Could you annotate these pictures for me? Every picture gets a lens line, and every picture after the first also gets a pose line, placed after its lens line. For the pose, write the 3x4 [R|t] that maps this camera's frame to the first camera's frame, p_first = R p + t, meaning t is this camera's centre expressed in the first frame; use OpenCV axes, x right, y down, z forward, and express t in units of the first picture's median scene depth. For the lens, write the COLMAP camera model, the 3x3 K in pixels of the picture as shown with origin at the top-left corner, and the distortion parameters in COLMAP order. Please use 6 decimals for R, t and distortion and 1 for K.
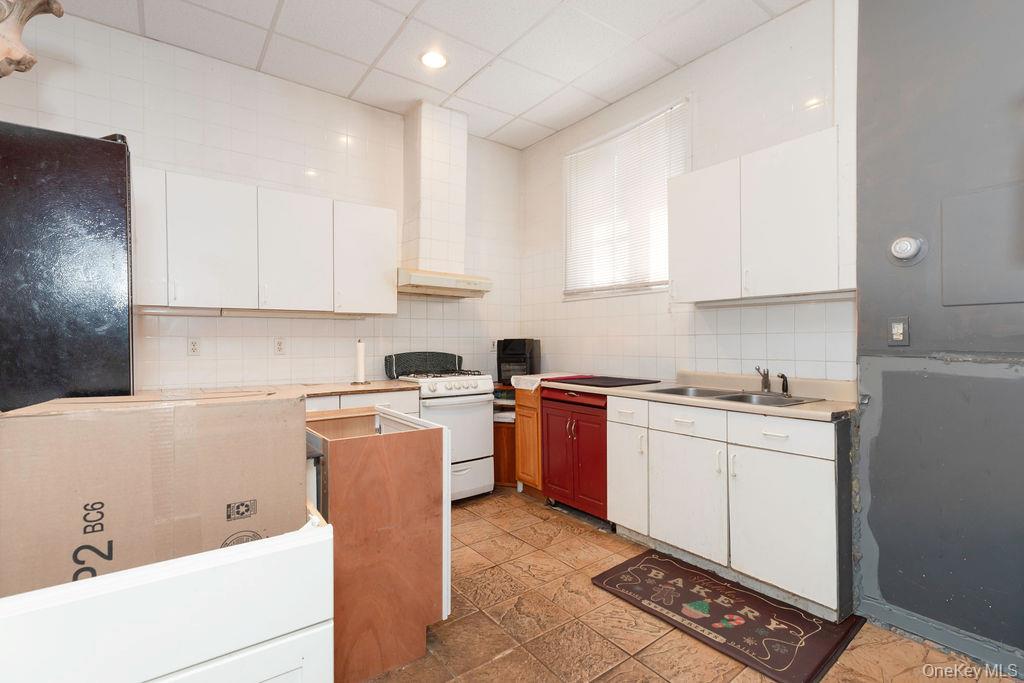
lens RADIAL K [[470.0, 0, 508.6], [0, 470.0, 342.8], [0, 0, 1]] dist [0.000335, 0.000649]
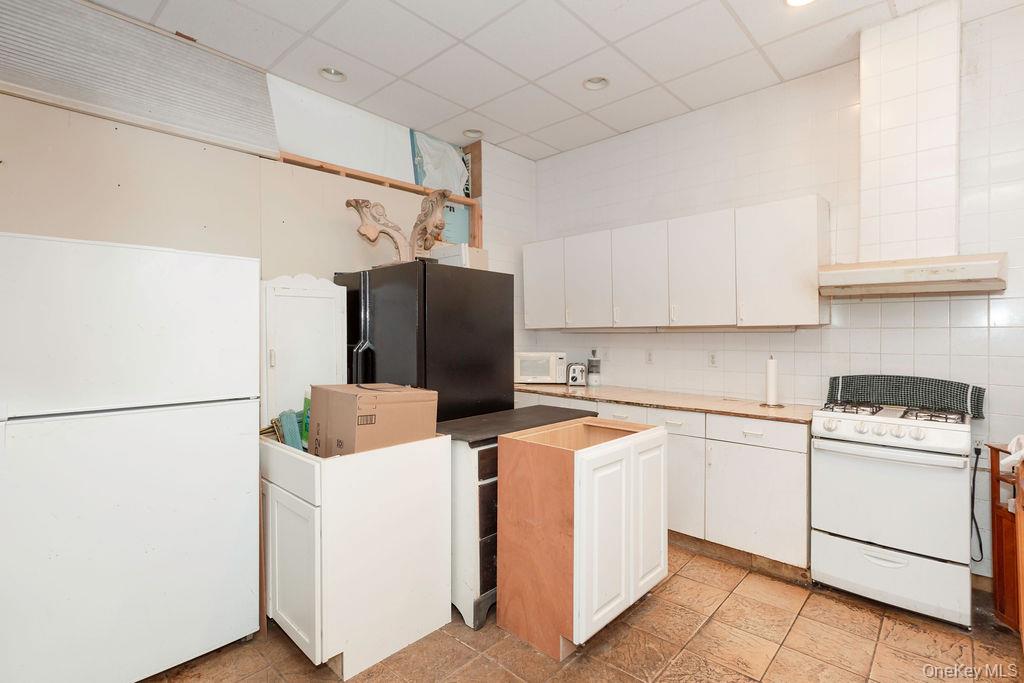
lens RADIAL K [[470.0, 0, 537.8], [0, 470.0, 338.5], [0, 0, 1]] dist [0.000335, 0.000649]
pose [[0.209225, 0.003308, -0.977862, 0.459977], [-0.014463, 0.999895, 0.000288, -0.033796], [0.977761, 0.014083, 0.209251, 0.394832]]
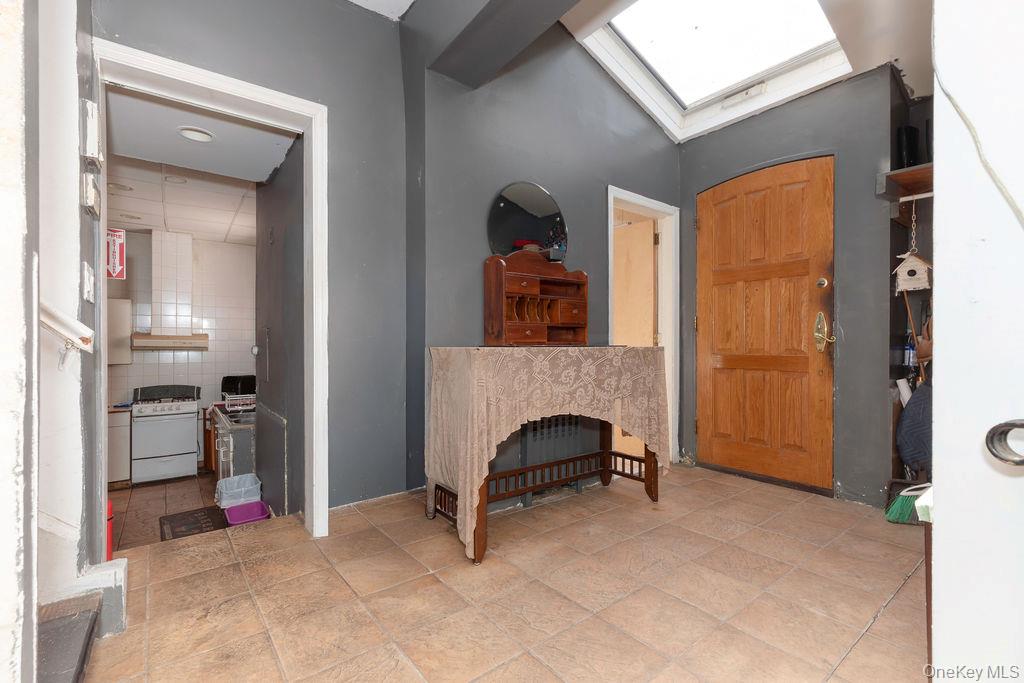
lens RADIAL K [[470.0, 0, 508.1], [0, 470.0, 342.8], [0, 0, 1]] dist [0.000335, 0.000649]
pose [[0.999860, 0.002461, -0.016577, 1.138035], [-0.002644, 0.999936, -0.011002, -0.124671], [0.016549, 0.011044, 0.999802, -0.617386]]
